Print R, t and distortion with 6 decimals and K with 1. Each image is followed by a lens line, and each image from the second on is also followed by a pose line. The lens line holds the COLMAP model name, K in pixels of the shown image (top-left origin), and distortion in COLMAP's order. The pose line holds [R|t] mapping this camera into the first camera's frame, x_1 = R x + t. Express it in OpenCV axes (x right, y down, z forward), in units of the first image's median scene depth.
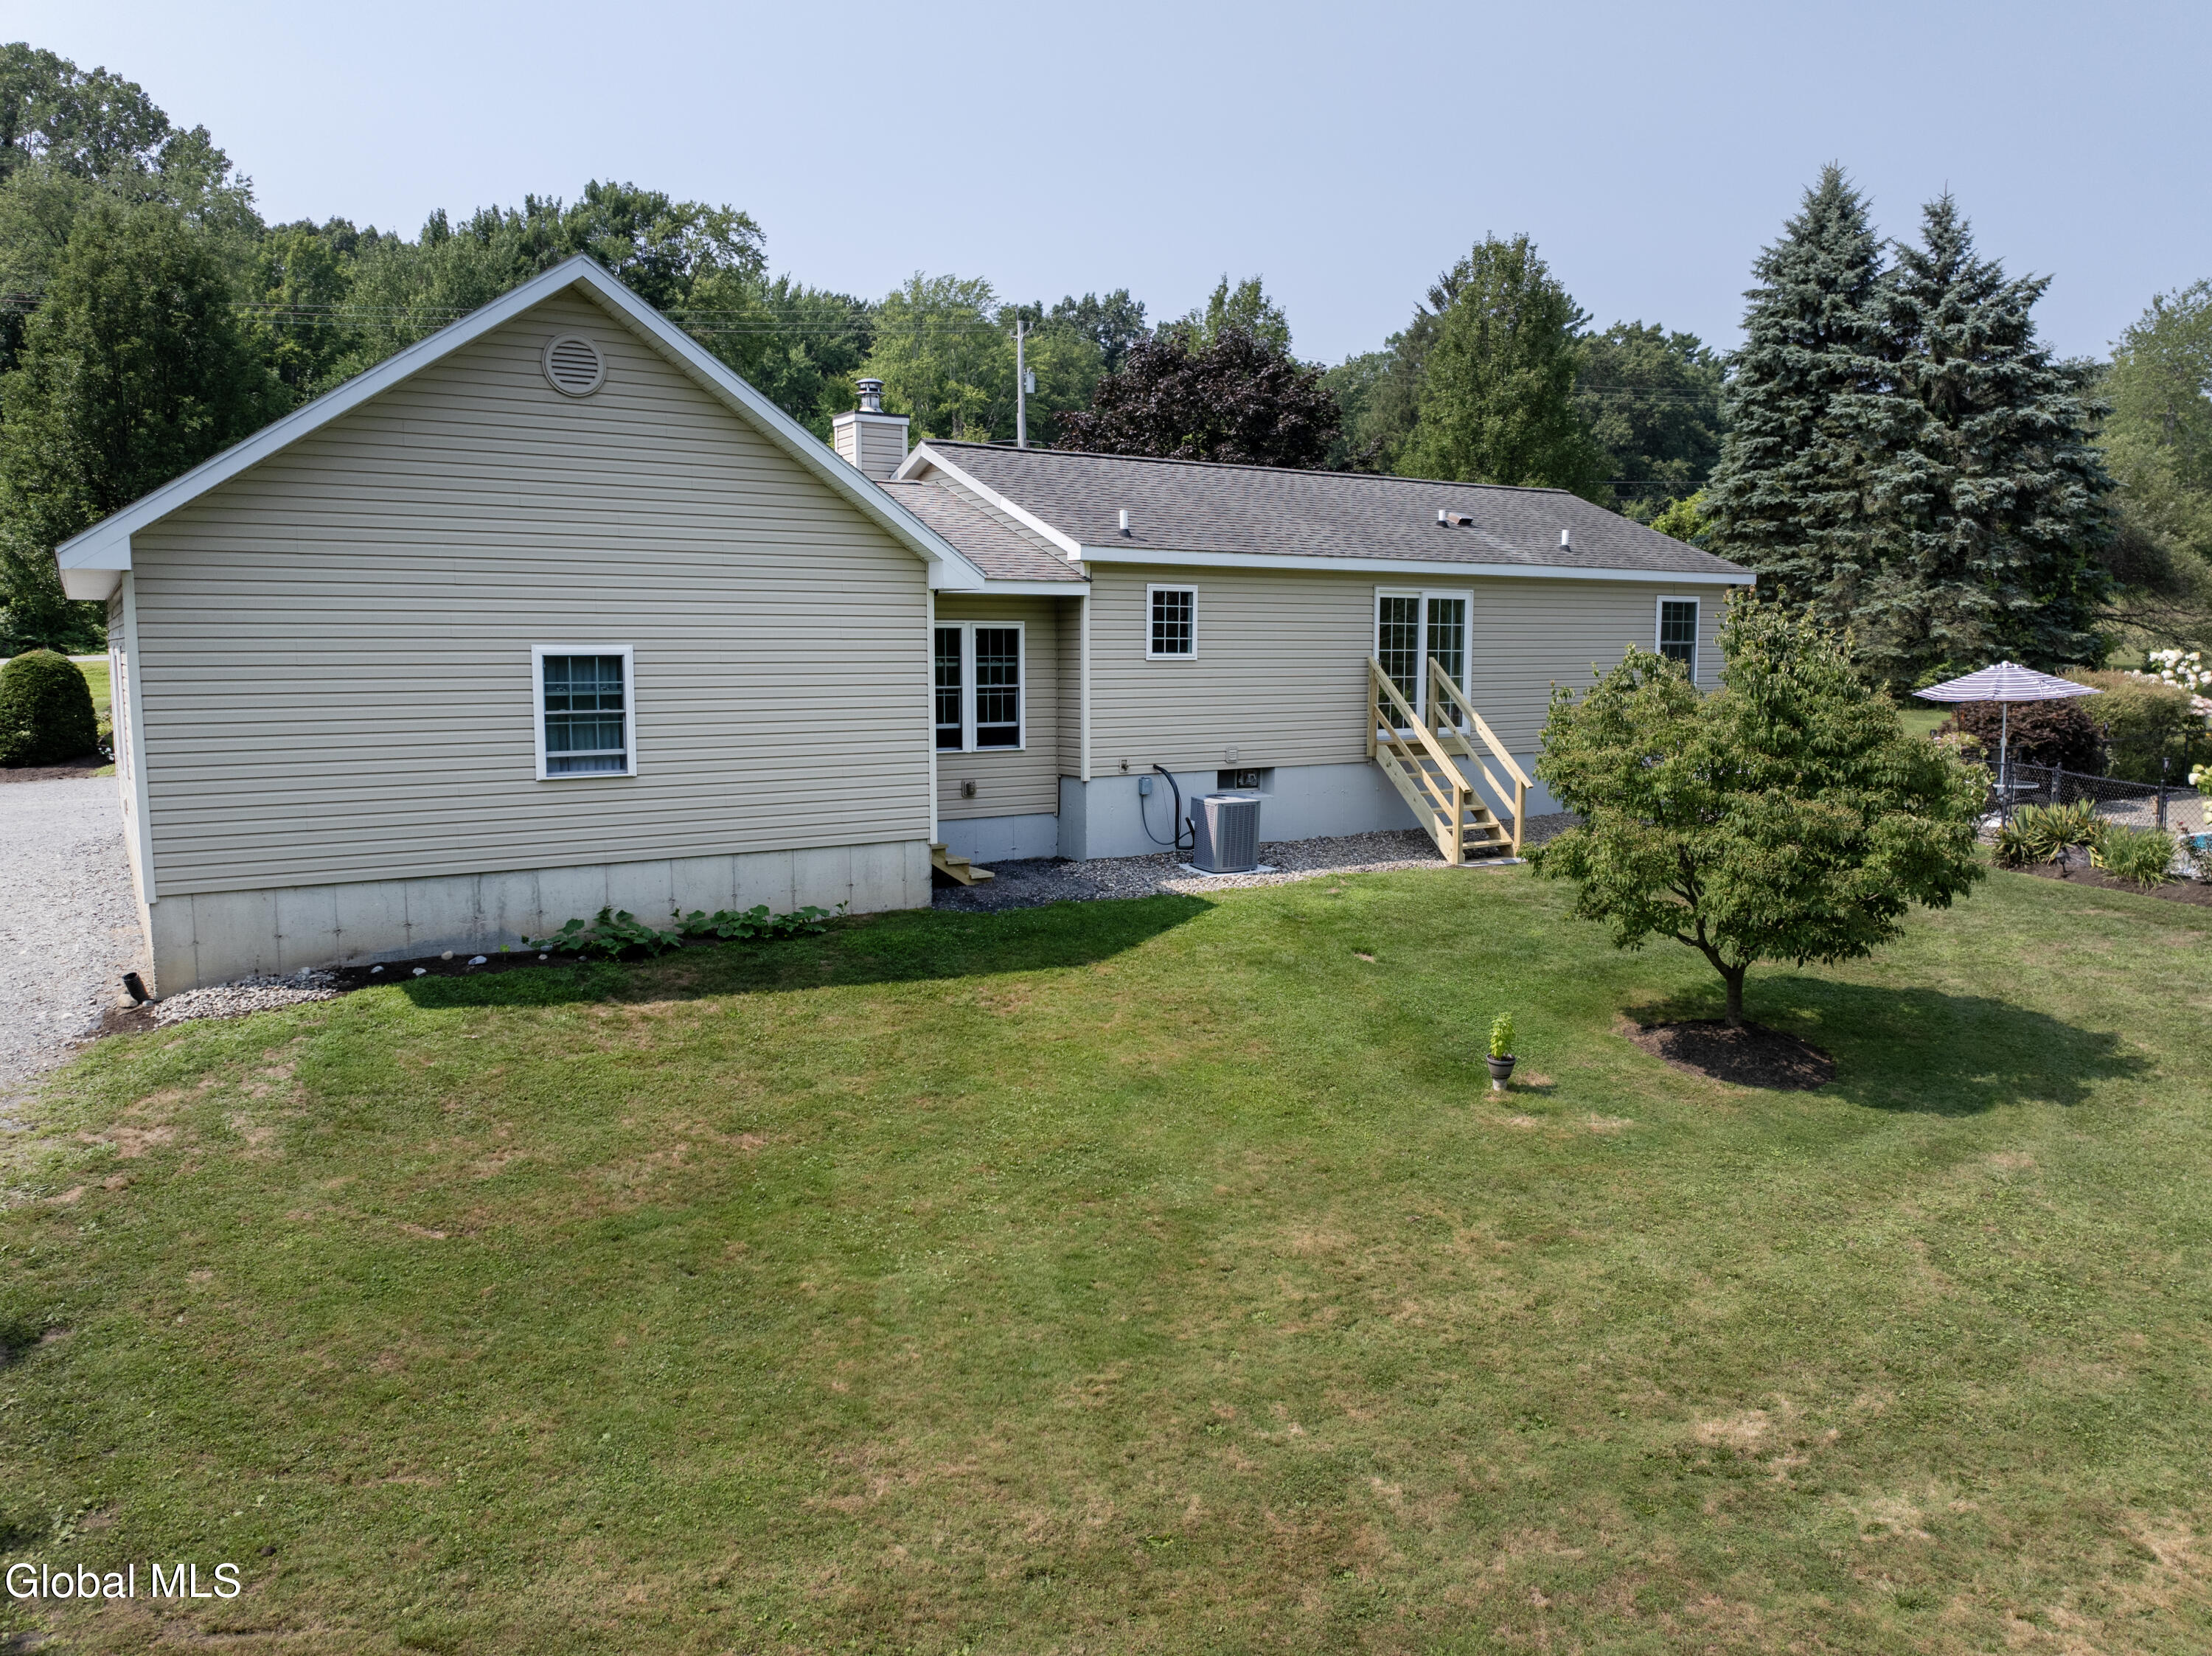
lens RADIAL K [[1553.8, 0, 1106.0], [0, 1553.8, 828.0], [0, 0, 1]] dist [-0.030771, 0.001218]
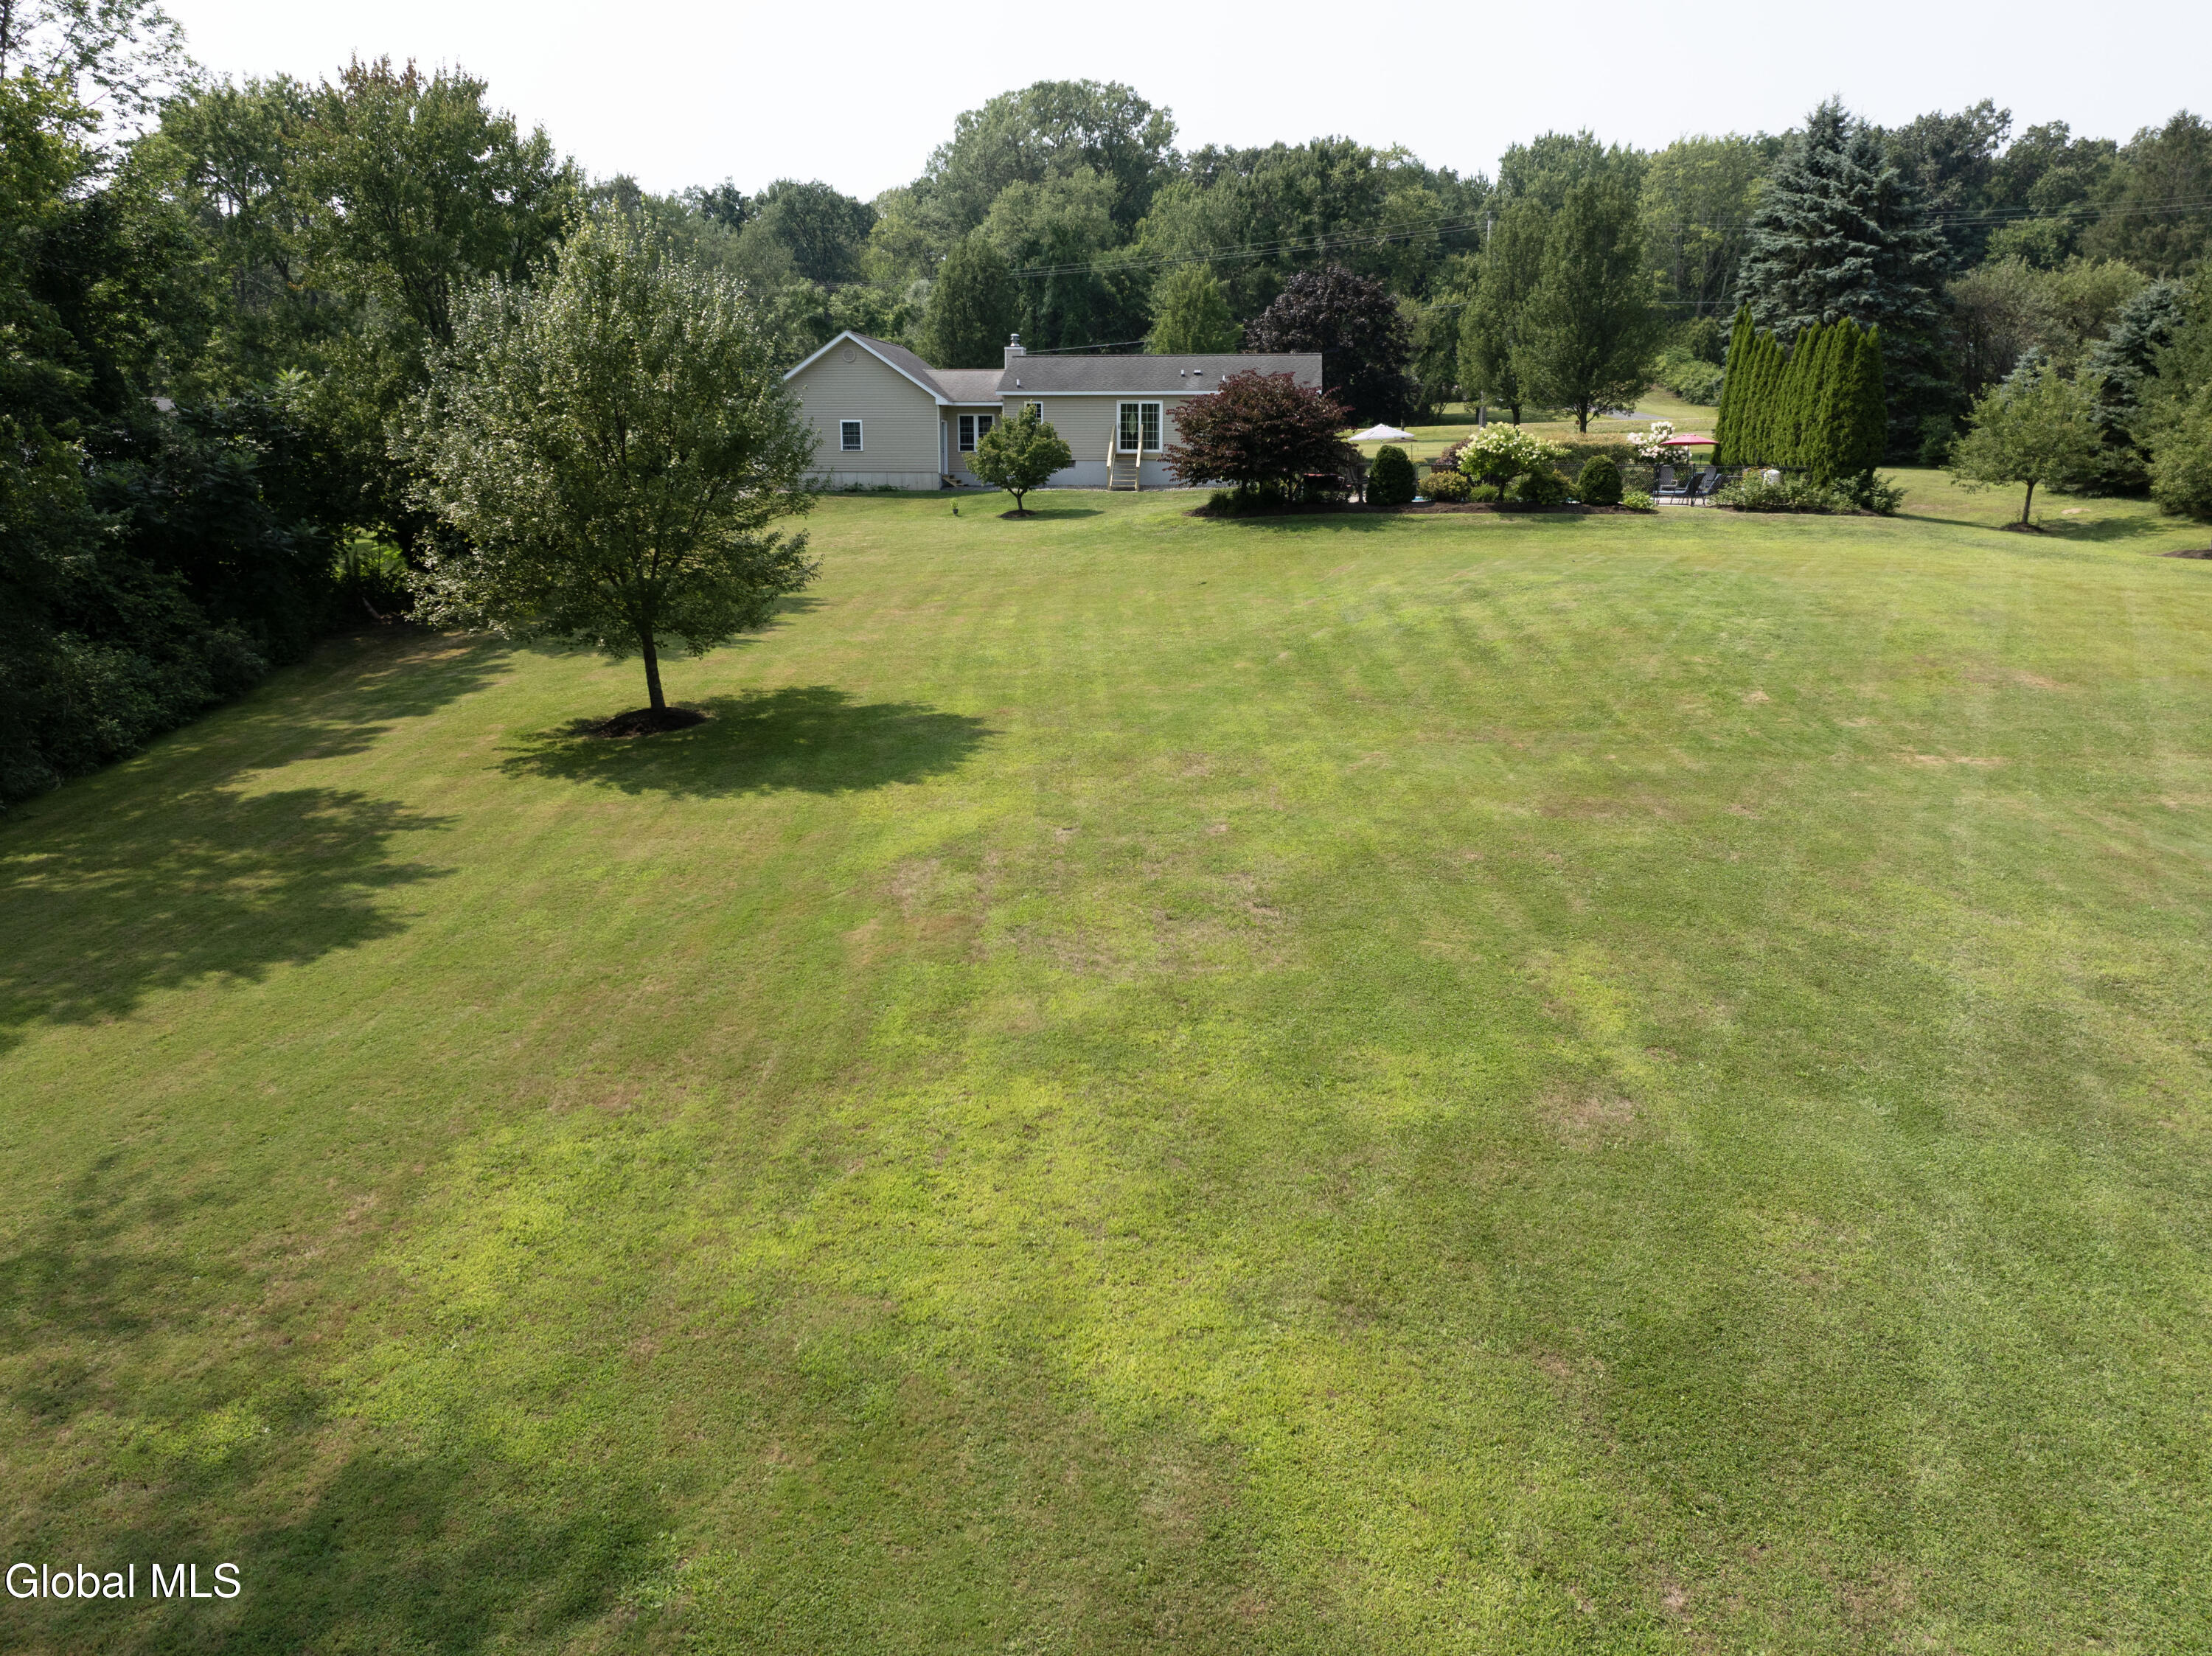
lens RADIAL K [[1553.8, 0, 1106.0], [0, 1553.8, 828.0], [0, 0, 1]] dist [-0.030771, 0.001218]
pose [[0.760855, 0.150086, -0.631327, 2.129564], [-0.077707, 0.986958, 0.140981, 0.233915], [0.644252, -0.058208, 0.762595, -1.314759]]
